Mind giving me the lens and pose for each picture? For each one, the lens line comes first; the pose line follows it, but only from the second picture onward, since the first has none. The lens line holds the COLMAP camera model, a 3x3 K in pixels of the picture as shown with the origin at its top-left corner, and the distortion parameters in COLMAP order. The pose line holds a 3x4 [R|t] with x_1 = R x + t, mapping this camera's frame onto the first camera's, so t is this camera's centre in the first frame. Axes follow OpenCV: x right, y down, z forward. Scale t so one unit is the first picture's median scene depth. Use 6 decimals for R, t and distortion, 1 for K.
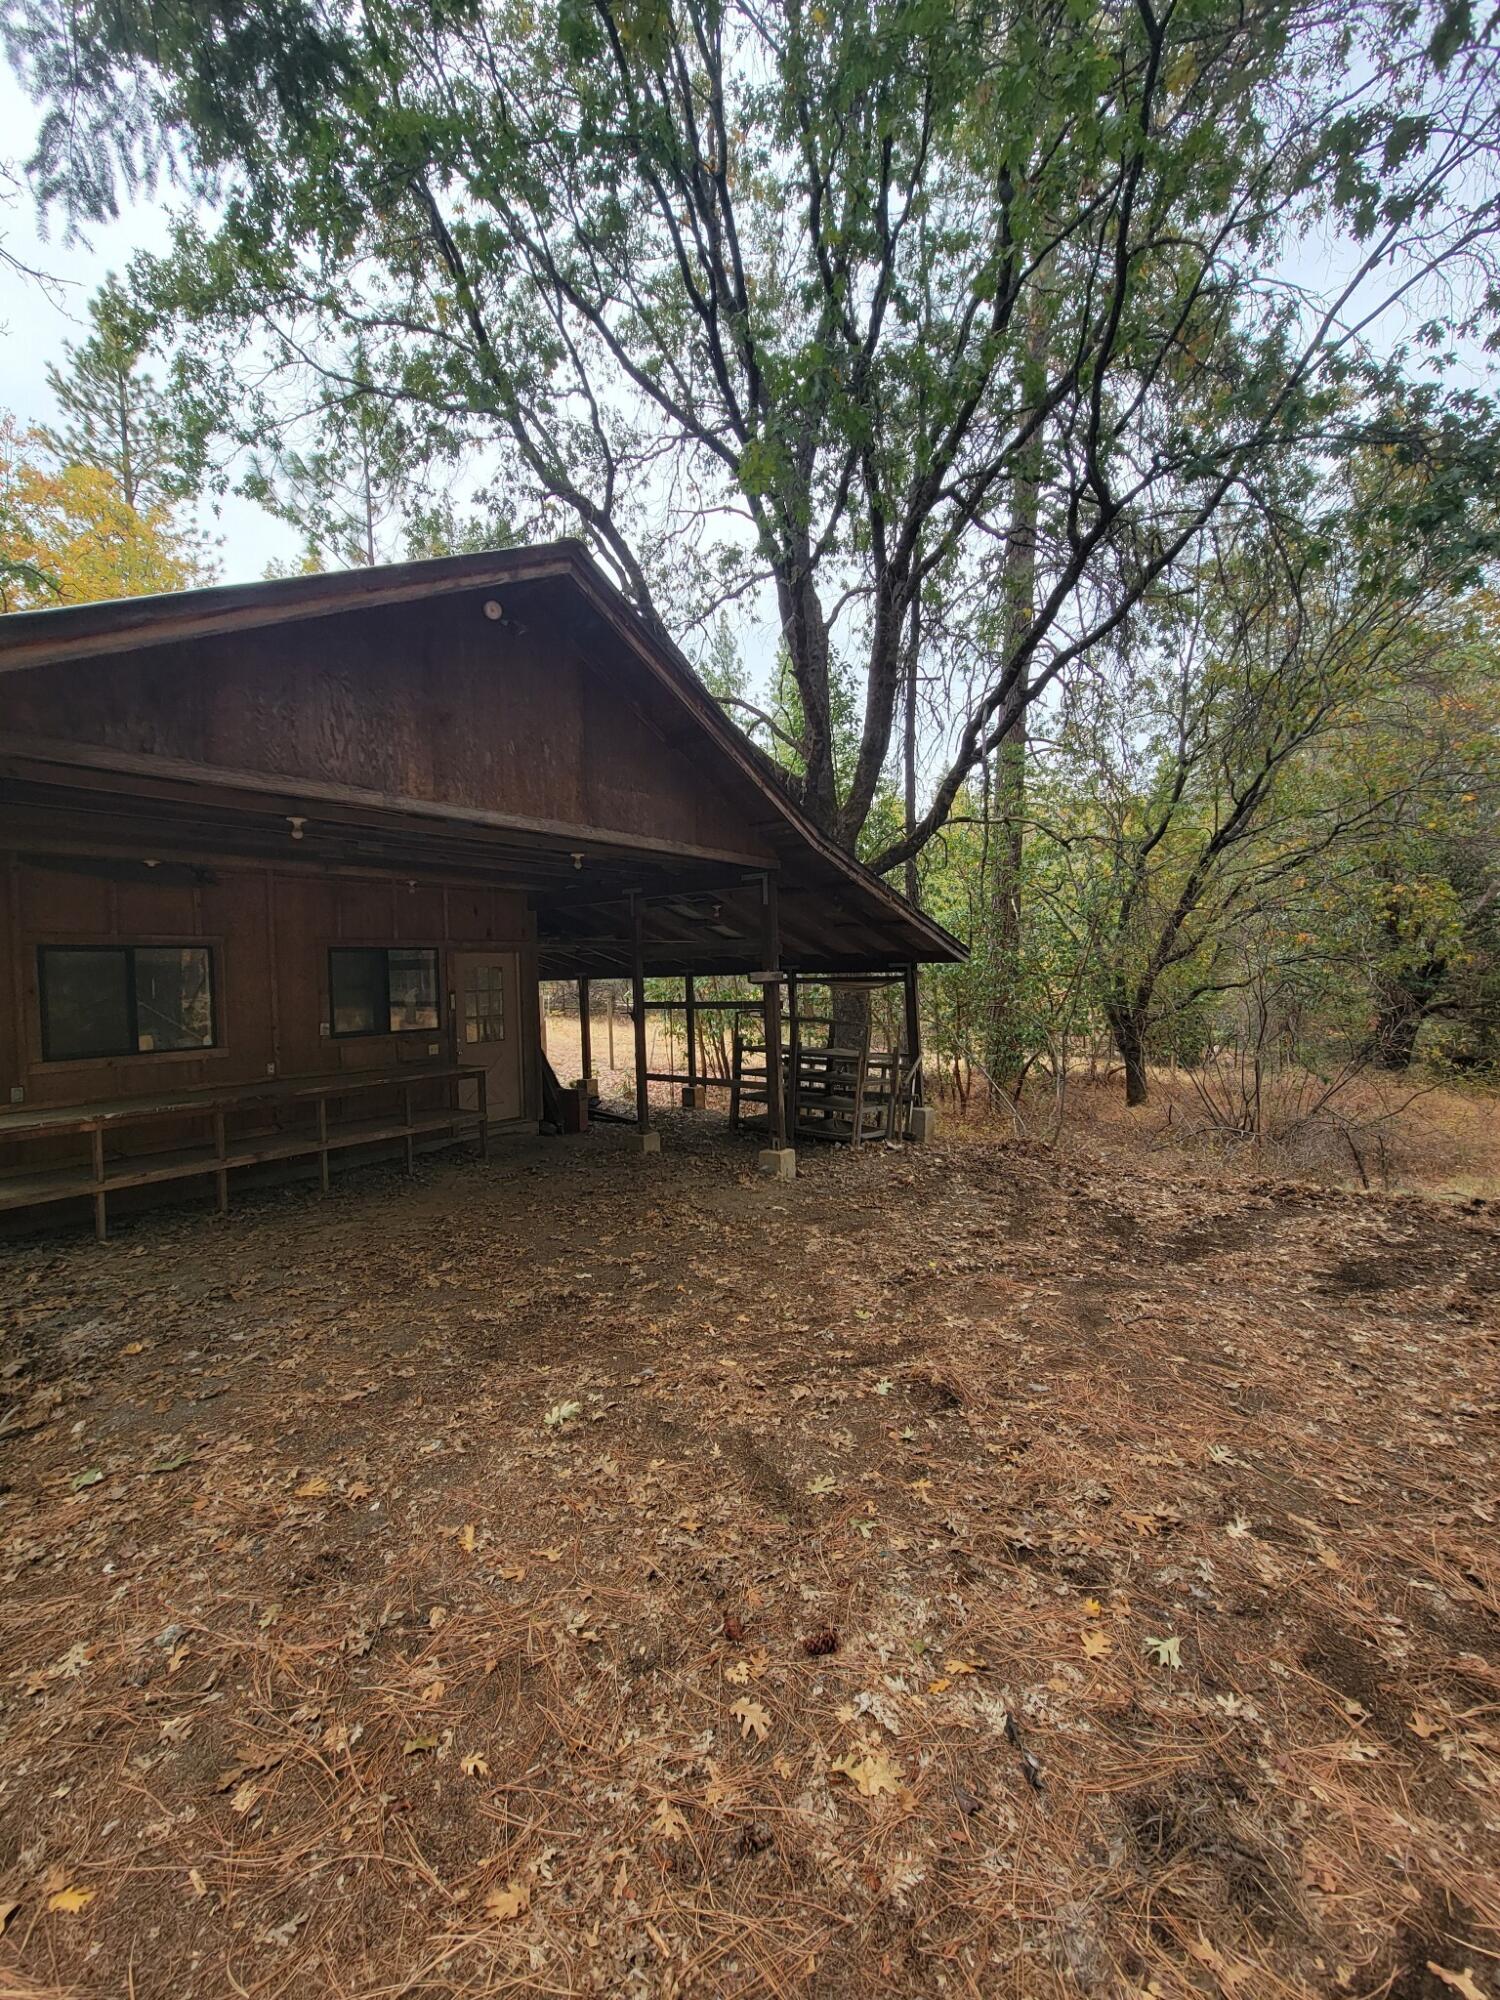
lens RADIAL K [[814.9, 0, 740.7], [0, 814.9, 1004.9], [0, 0, 1]] dist [0.000480, 0.000170]
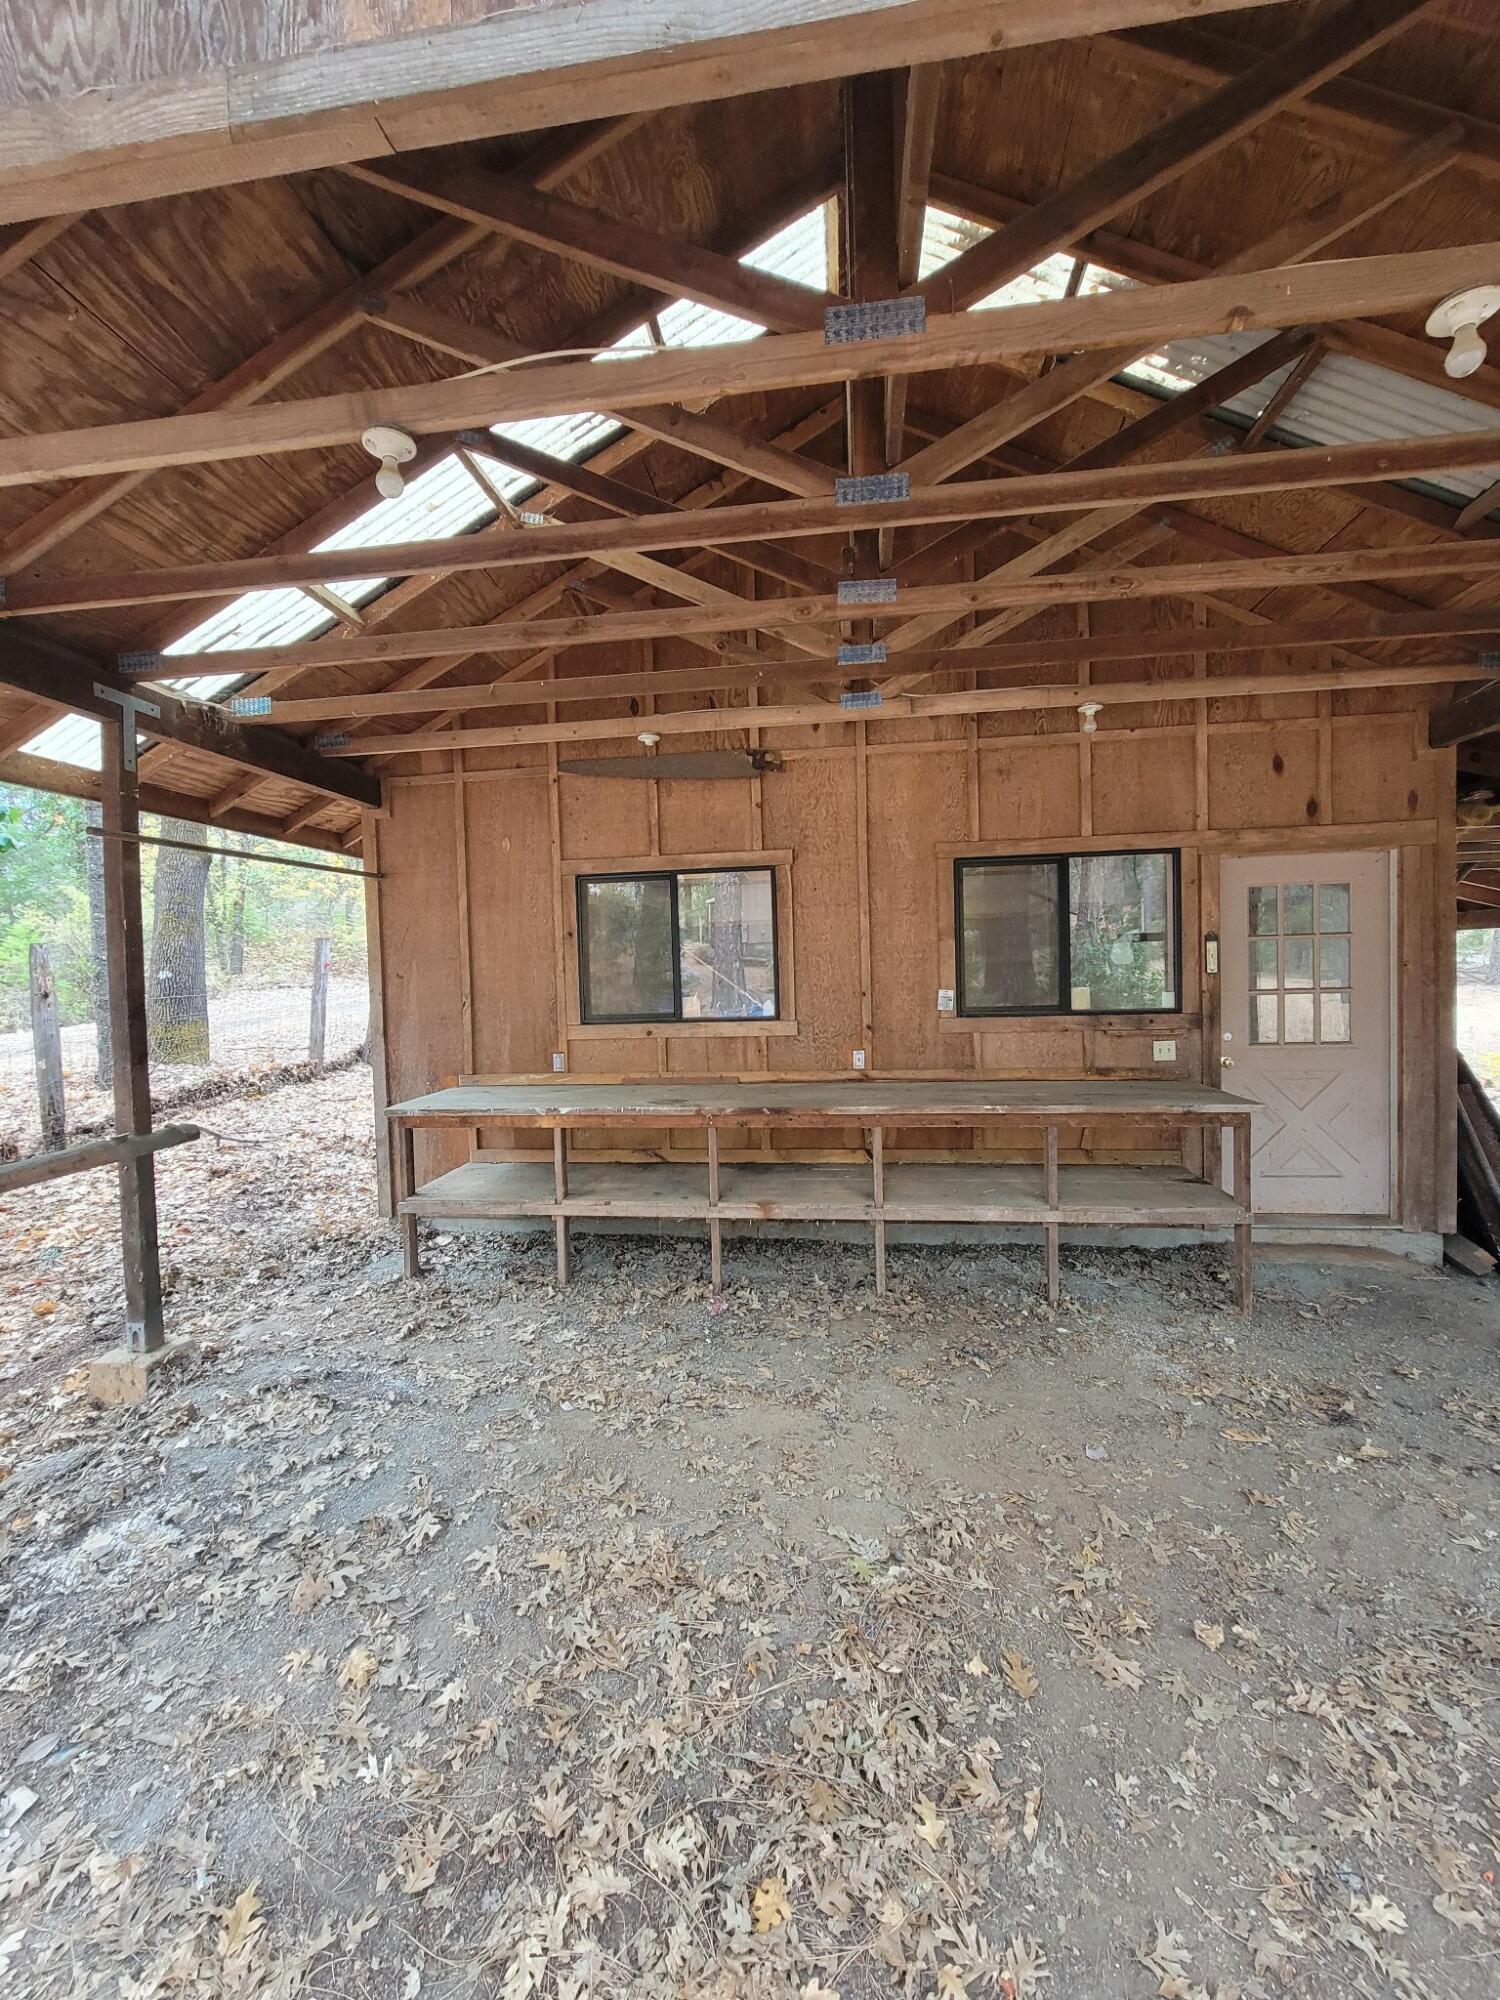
lens RADIAL K [[814.9, 0, 740.7], [0, 814.9, 1004.9], [0, 0, 1]] dist [0.000480, 0.000170]
pose [[0.491482, 0.053173, -0.869263, -0.086524], [-0.020657, 0.998565, 0.049403, 0.008061], [0.870643, -0.006325, 0.491875, 0.670420]]
